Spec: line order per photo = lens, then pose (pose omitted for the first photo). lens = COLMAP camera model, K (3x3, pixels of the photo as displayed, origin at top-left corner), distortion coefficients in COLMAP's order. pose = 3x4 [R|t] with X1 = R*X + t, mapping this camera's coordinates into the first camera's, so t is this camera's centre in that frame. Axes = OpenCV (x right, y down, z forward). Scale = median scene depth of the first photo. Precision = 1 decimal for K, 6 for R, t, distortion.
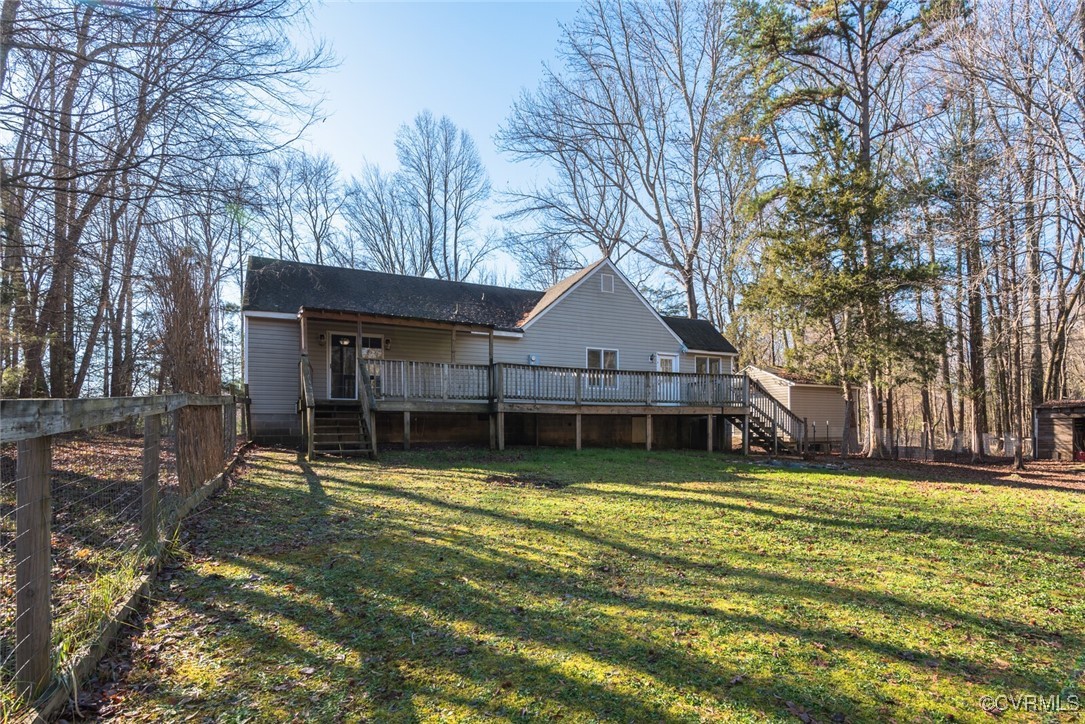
lens RADIAL K [[528.9, 0, 542.5], [0, 528.9, 362.0], [0, 0, 1]] dist [0.002040, 0.000143]
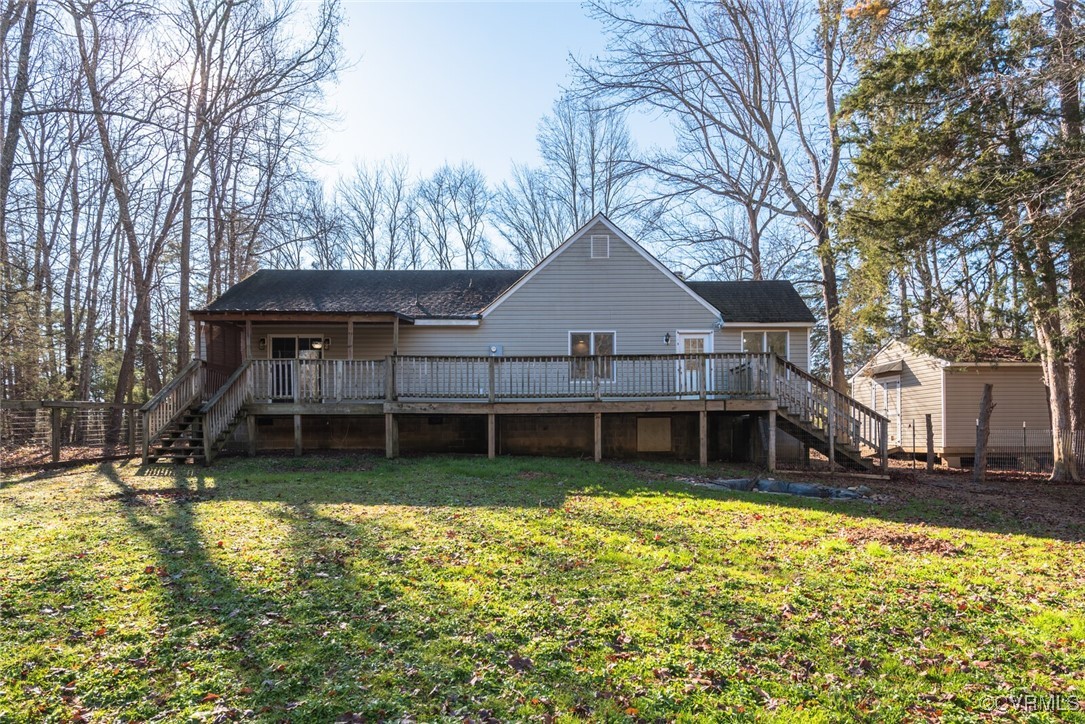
lens RADIAL K [[544.8, 0, 542.5], [0, 544.8, 362.0], [0, 0, 1]] dist [0.074093, 0.000020]
pose [[0.909602, -0.053782, -0.411984, 0.378372], [0.054523, 0.998463, -0.009965, 0.025352], [0.411887, -0.013398, 0.911136, 0.219380]]
